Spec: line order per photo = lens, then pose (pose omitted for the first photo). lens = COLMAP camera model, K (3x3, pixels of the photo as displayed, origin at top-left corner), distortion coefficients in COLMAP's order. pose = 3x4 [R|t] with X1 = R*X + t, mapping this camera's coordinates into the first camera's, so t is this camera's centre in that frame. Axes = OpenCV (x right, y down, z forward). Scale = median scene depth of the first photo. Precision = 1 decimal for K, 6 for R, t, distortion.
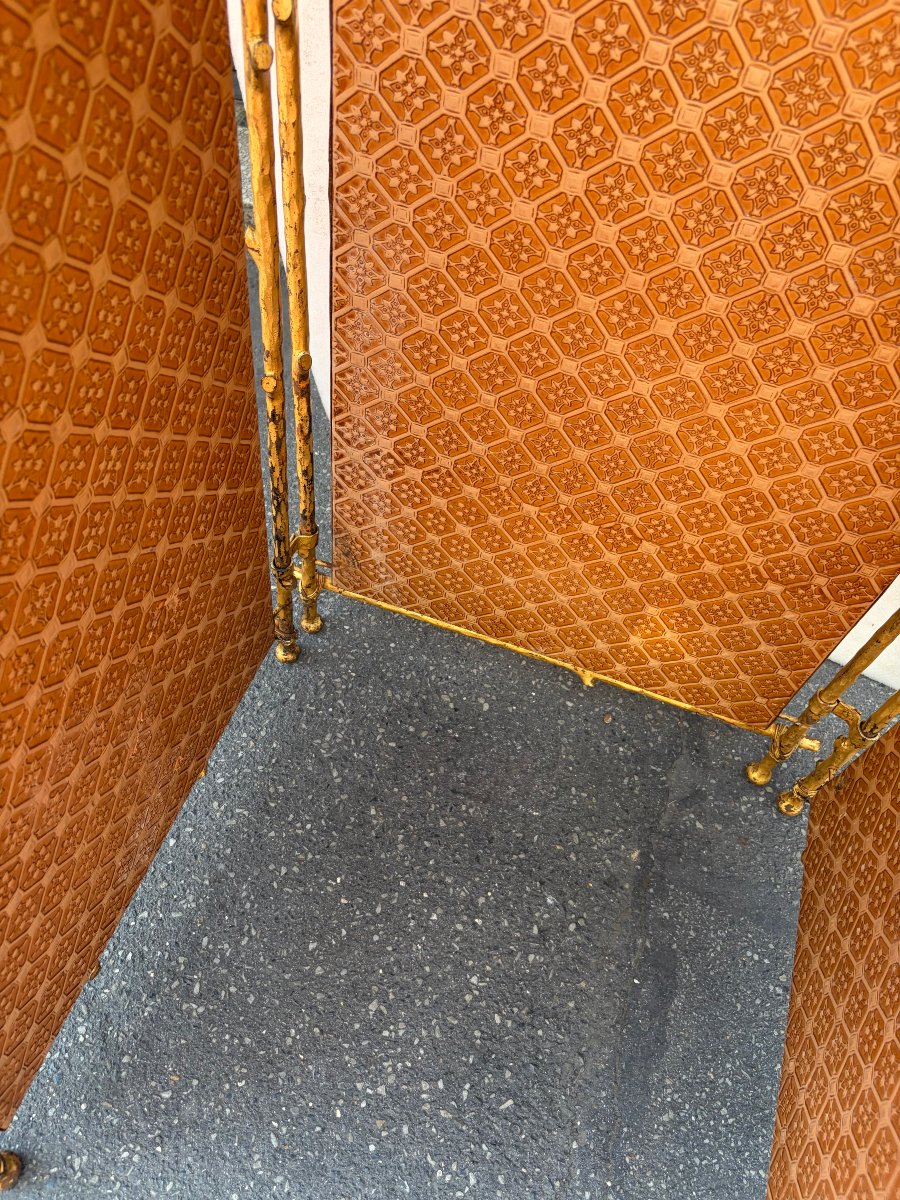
lens RADIAL K [[917.3, 0, 446.5], [0, 917.3, 596.4], [0, 0, 1]] dist [0.043172, -0.051438]
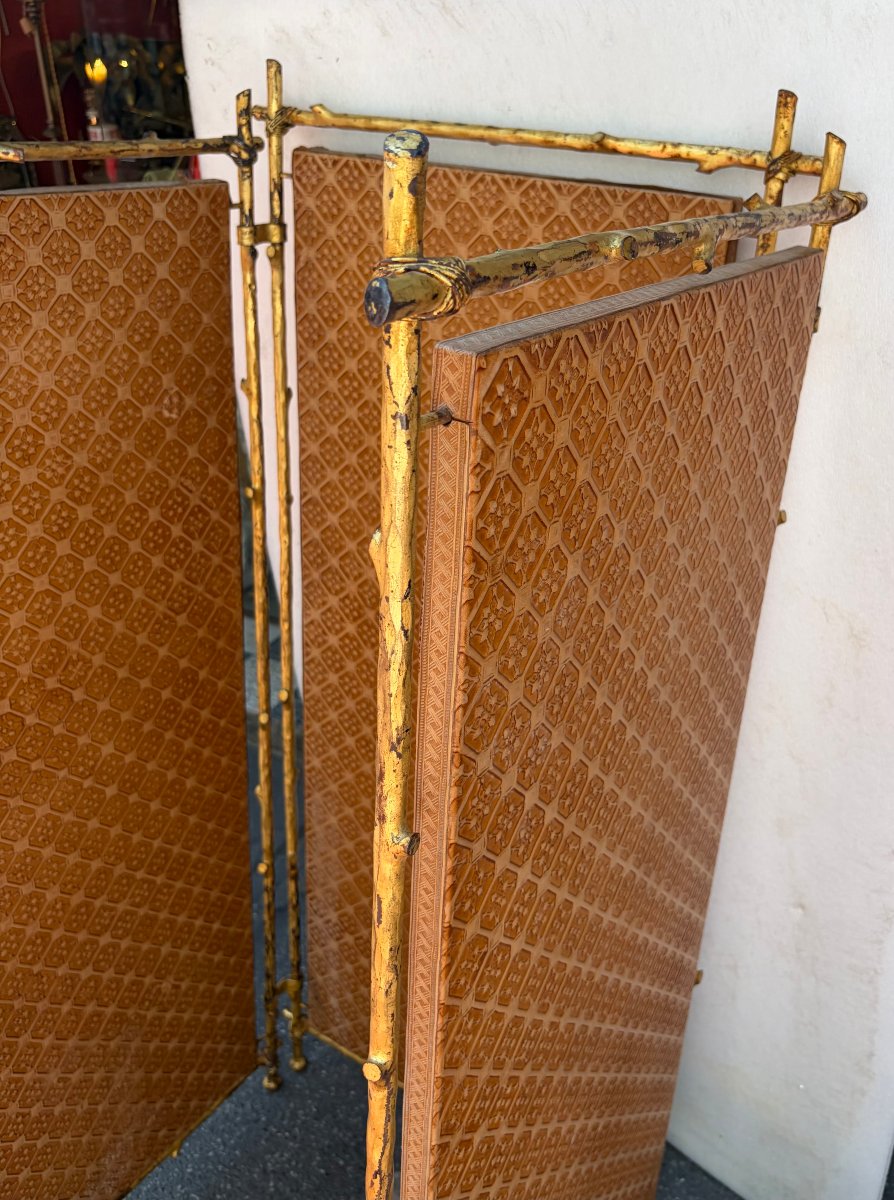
lens RADIAL K [[1044.9, 0, 492.7], [0, 1044.9, 544.6], [0, 0, 1]] dist [0.094252, -0.120905]
pose [[0.969500, 0.050581, -0.239814, 0.595536], [-0.171237, 0.839837, -0.515123, 0.187547], [0.175349, 0.540477, 0.822884, -0.798186]]
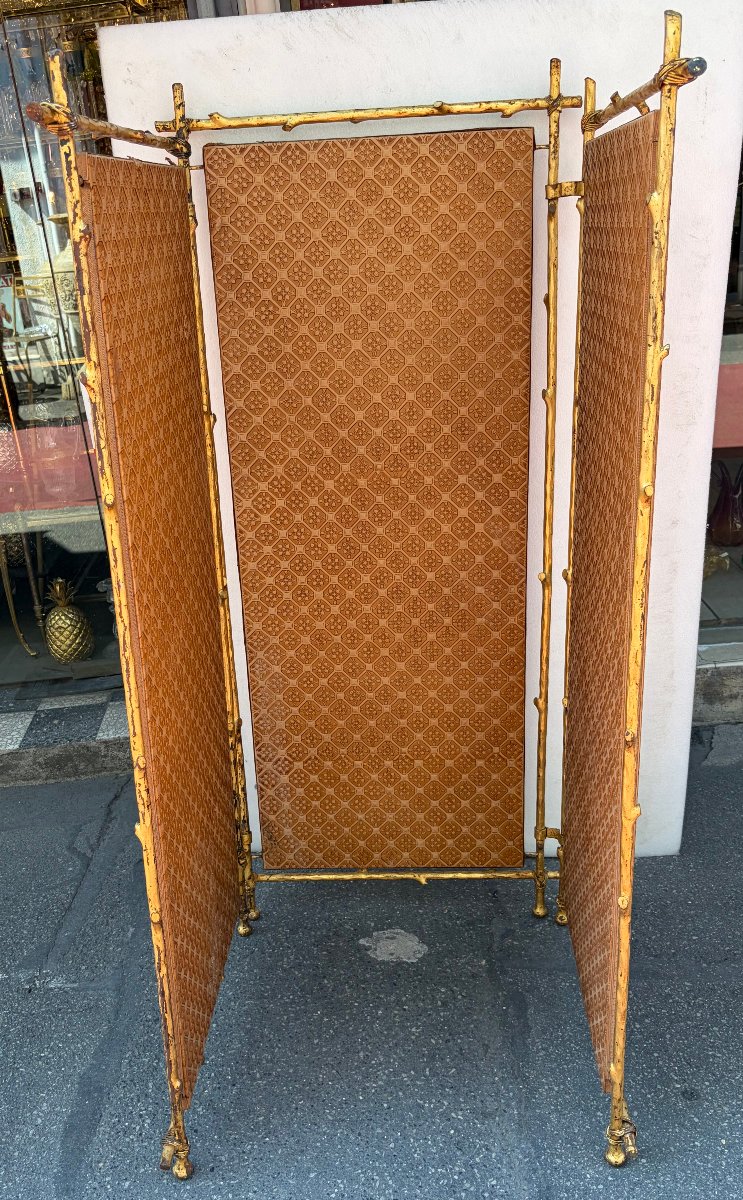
lens RADIAL K [[1130.2, 0, 332.0], [0, 1130.2, 625.9], [0, 0, 1]] dist [0.183214, -0.259271]
pose [[0.955166, -0.229973, 0.186469, -0.360825], [0.295101, 0.790441, -0.536766, 0.986535], [-0.023951, 0.567728, 0.822868, -1.238941]]
